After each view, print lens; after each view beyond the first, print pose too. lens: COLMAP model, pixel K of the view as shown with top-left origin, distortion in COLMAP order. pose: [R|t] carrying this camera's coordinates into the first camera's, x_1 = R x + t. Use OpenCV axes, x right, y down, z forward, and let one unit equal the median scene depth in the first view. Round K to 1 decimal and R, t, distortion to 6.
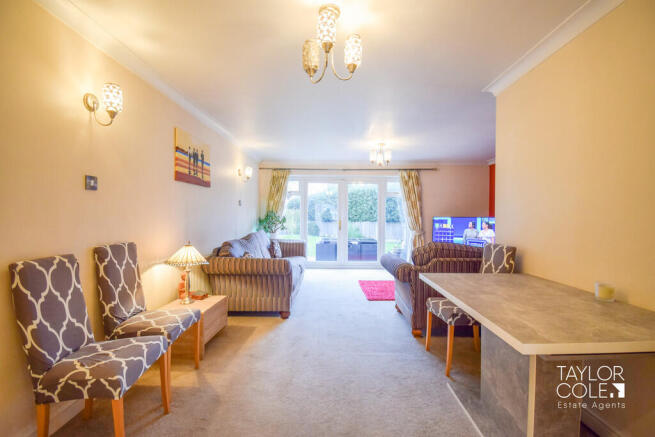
lens RADIAL K [[289.6, 0, 327.5], [0, 289.6, 218.5], [0, 0, 1]] dist [-0.011233, -0.000311]
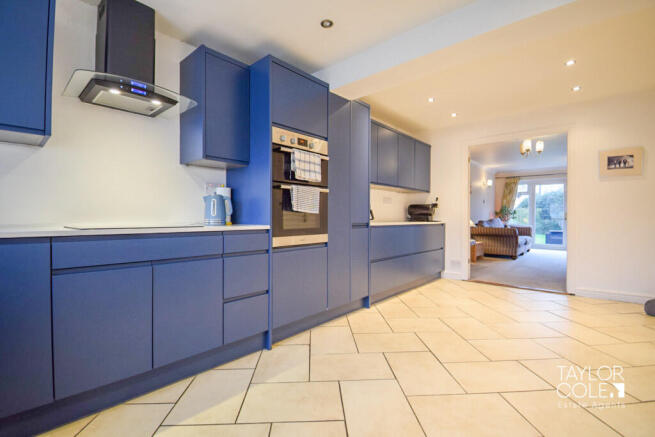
lens RADIAL K [[289.6, 0, 327.5], [0, 289.6, 218.5], [0, 0, 1]] dist [-0.011233, -0.000311]
pose [[0.742525, 0.000157, -0.669818, 0.121729], [-0.004812, 0.999975, -0.005101, 0.047915], [0.669801, 0.007011, 0.742507, -0.708249]]
